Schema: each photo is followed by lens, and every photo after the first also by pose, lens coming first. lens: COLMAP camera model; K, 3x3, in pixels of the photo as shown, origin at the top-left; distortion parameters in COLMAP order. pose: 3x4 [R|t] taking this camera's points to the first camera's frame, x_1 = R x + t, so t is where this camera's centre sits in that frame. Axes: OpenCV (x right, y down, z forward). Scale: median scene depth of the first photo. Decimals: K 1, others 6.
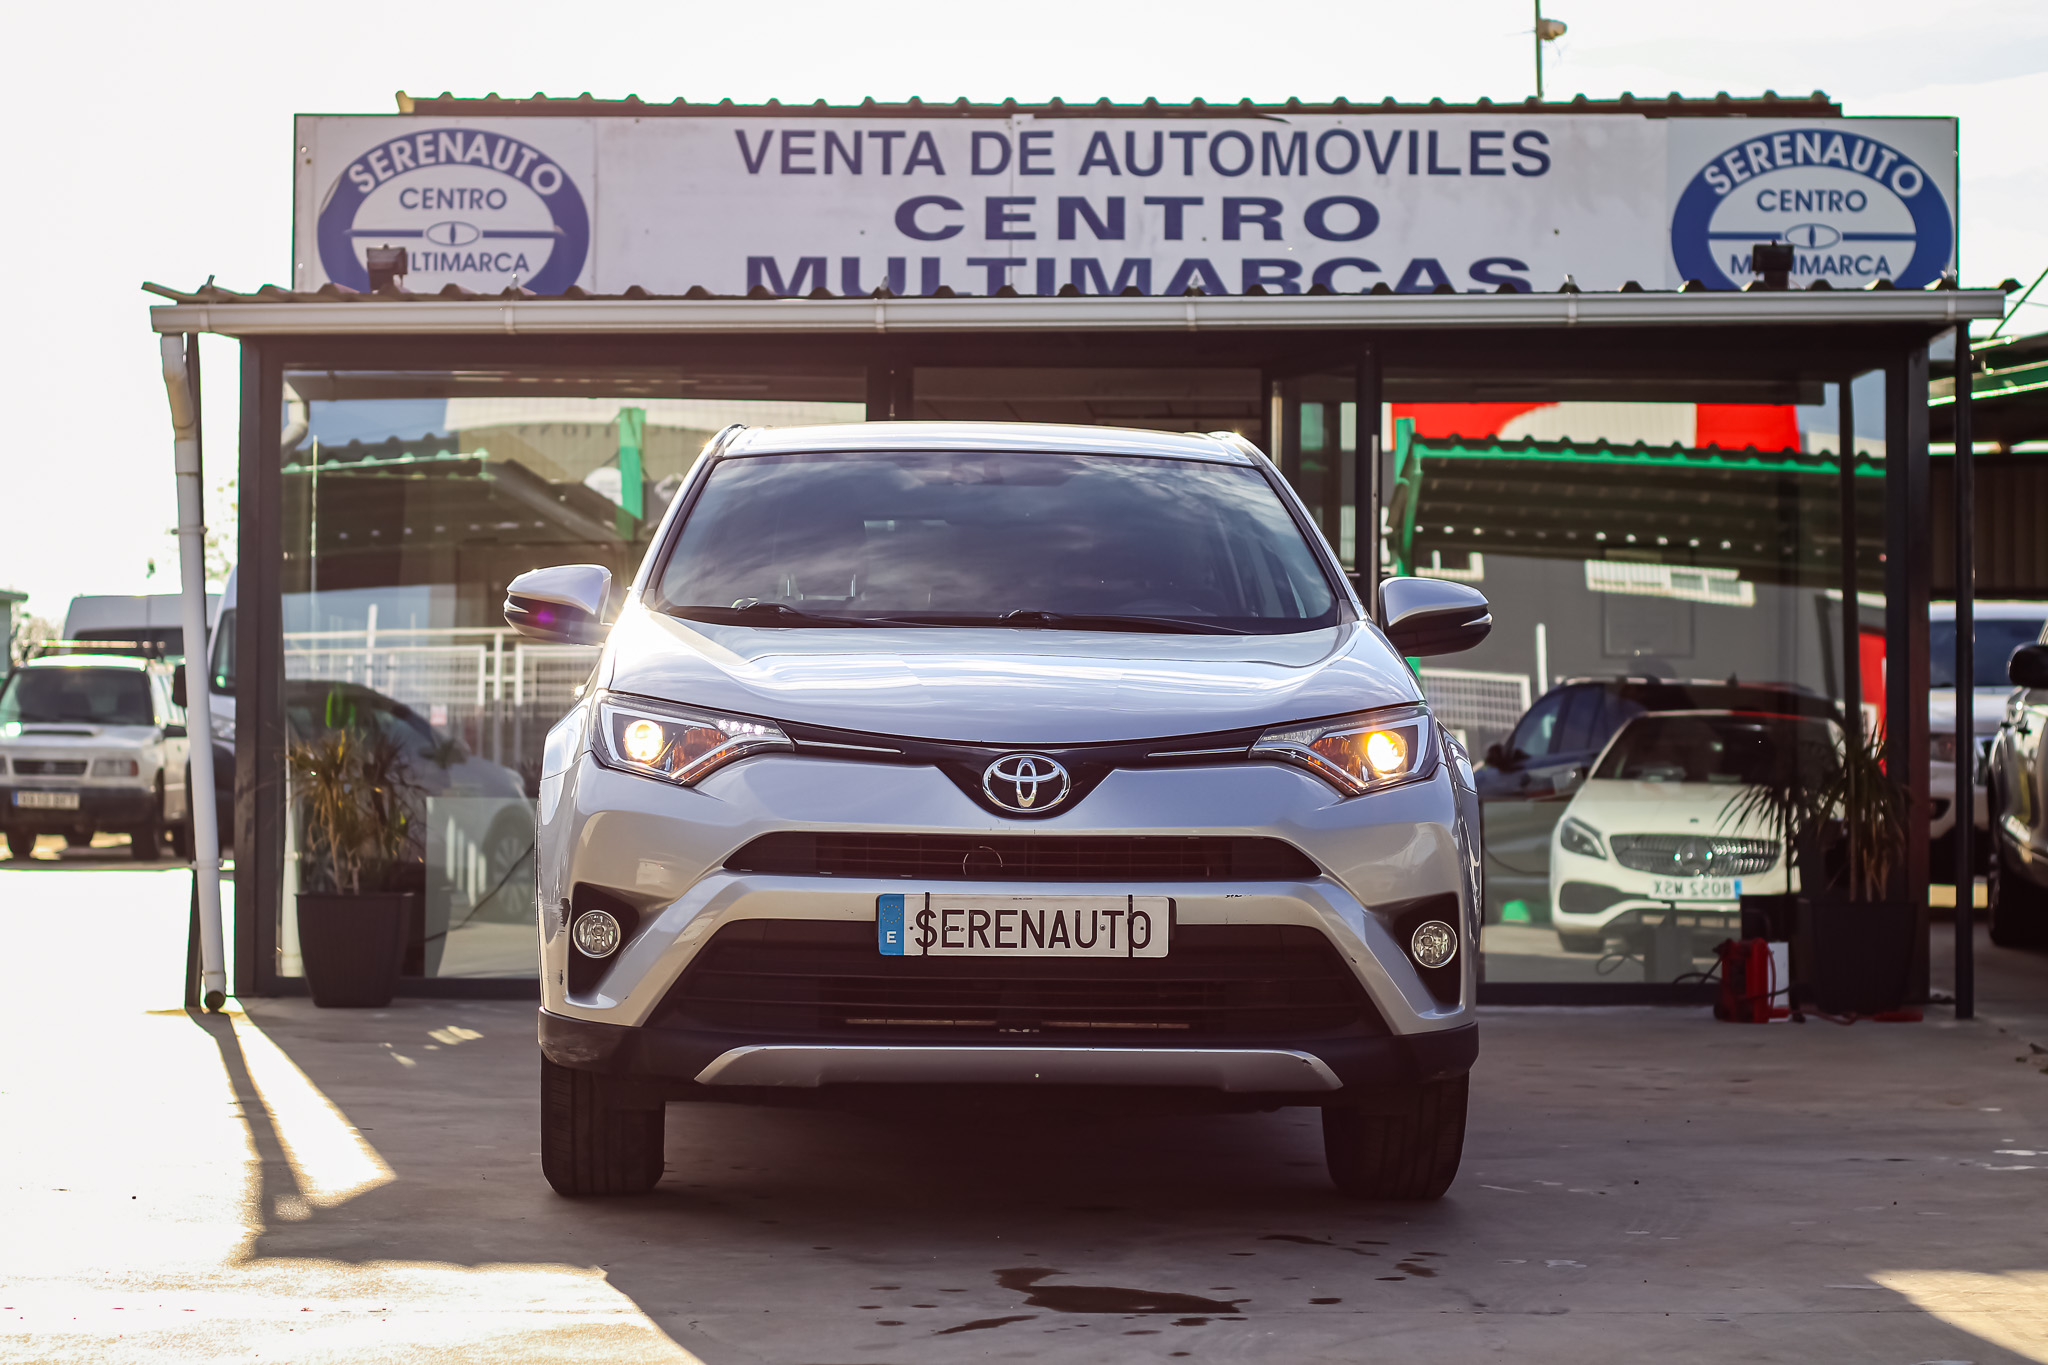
lens RADIAL K [[4914.7, 0, 1019.5], [0, 4914.7, 681.7], [0, 0, 1]] dist [-0.053687, -0.728201]
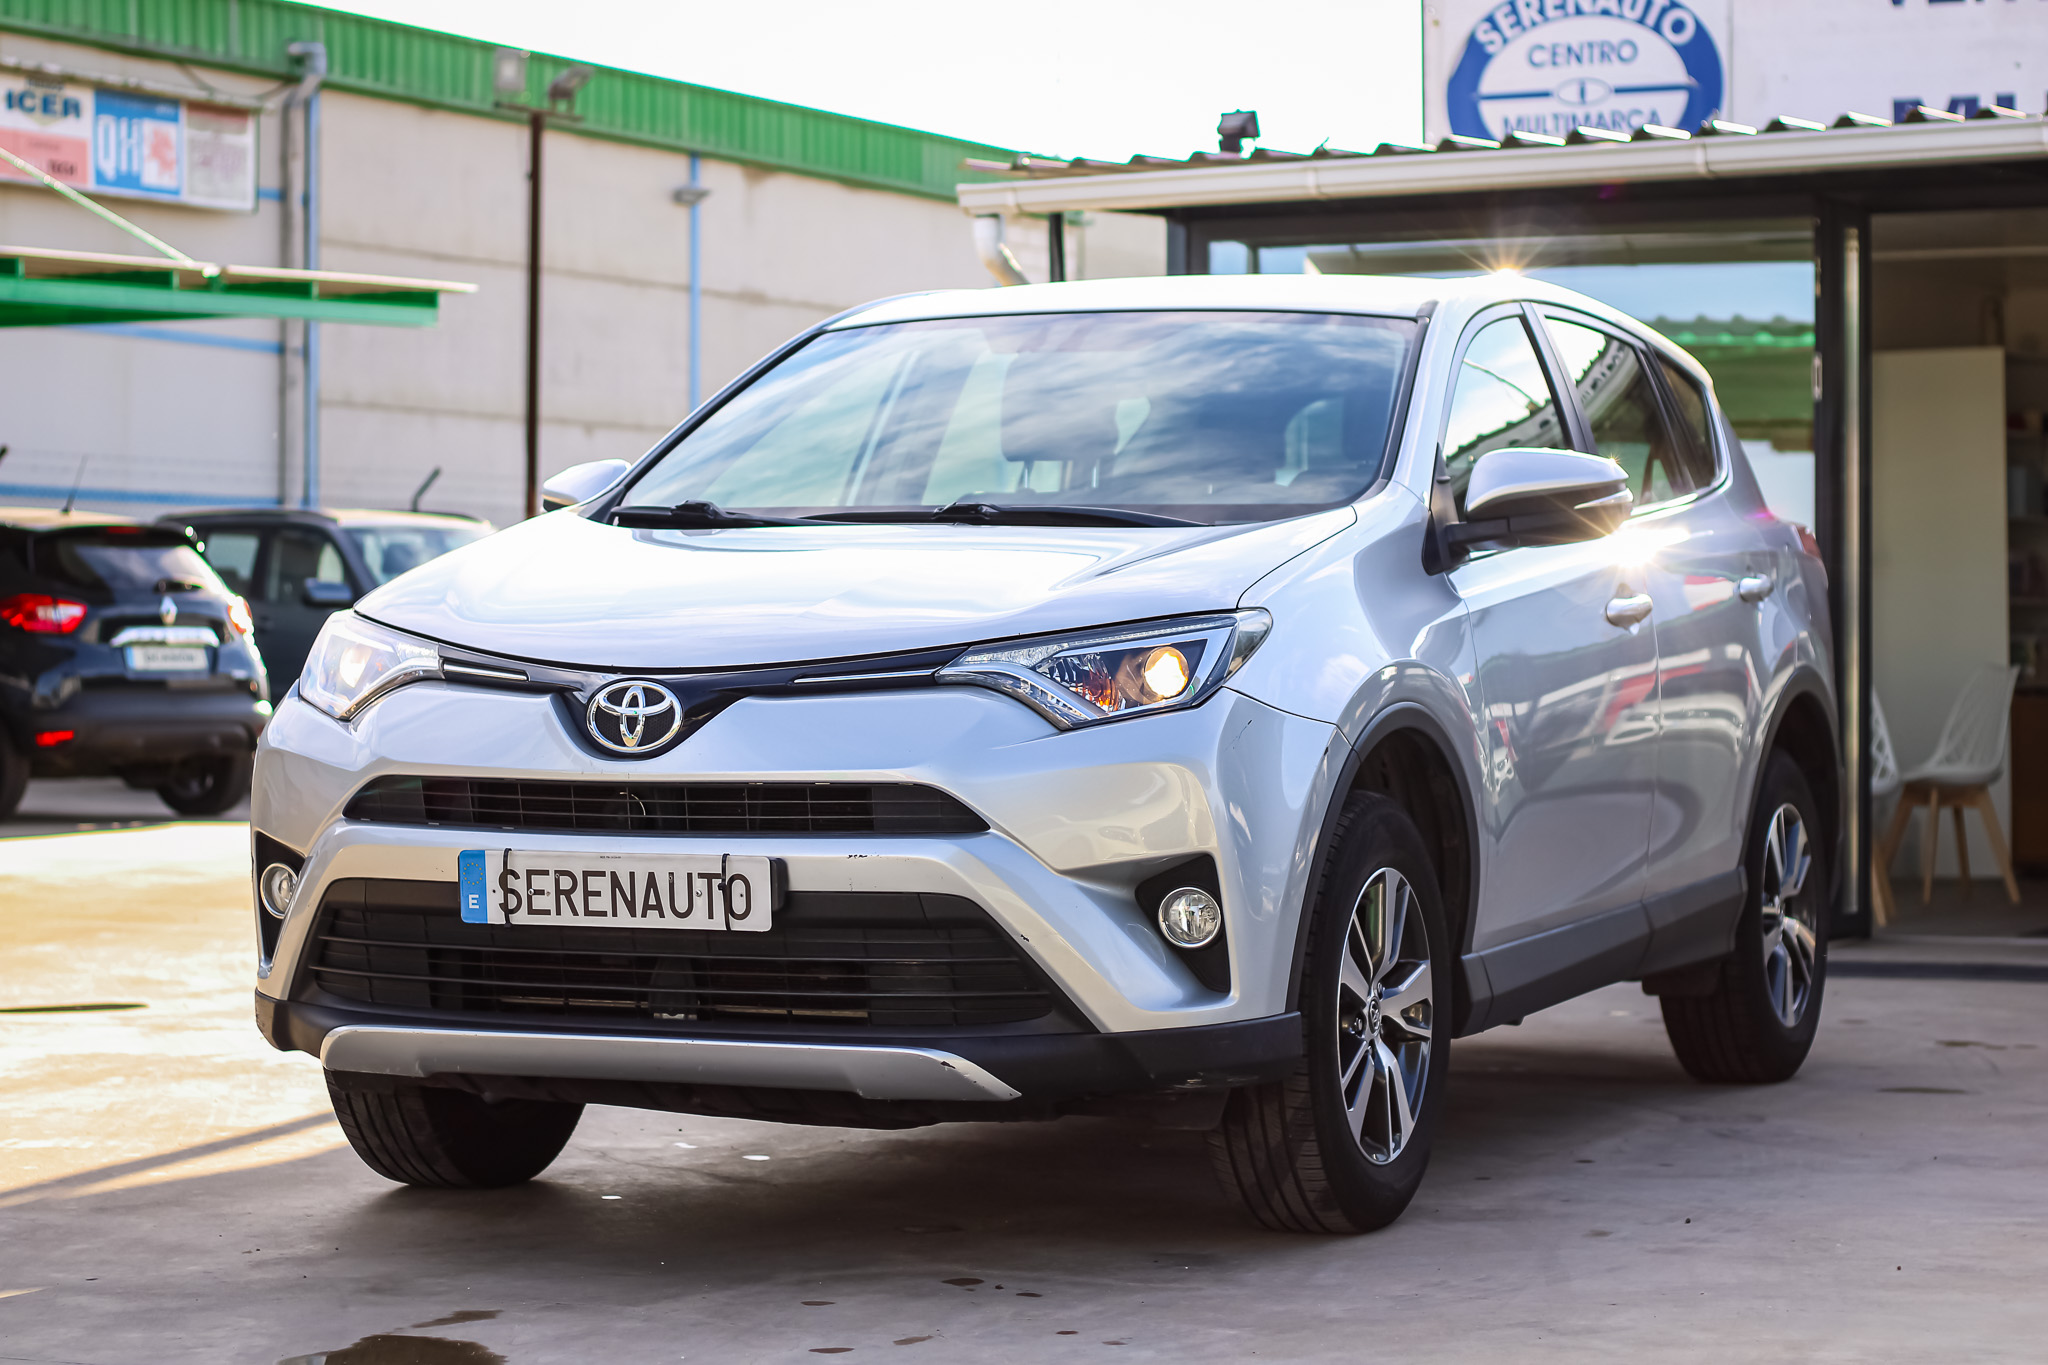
lens RADIAL K [[4914.7, 0, 1019.5], [0, 4914.7, 681.7], [0, 0, 1]] dist [-0.053687, -0.728201]
pose [[0.898775, -0.005280, -0.438378, 0.420822], [0.014648, 0.999731, 0.017990, 0.001008], [0.438165, -0.022591, 0.898611, 0.290487]]
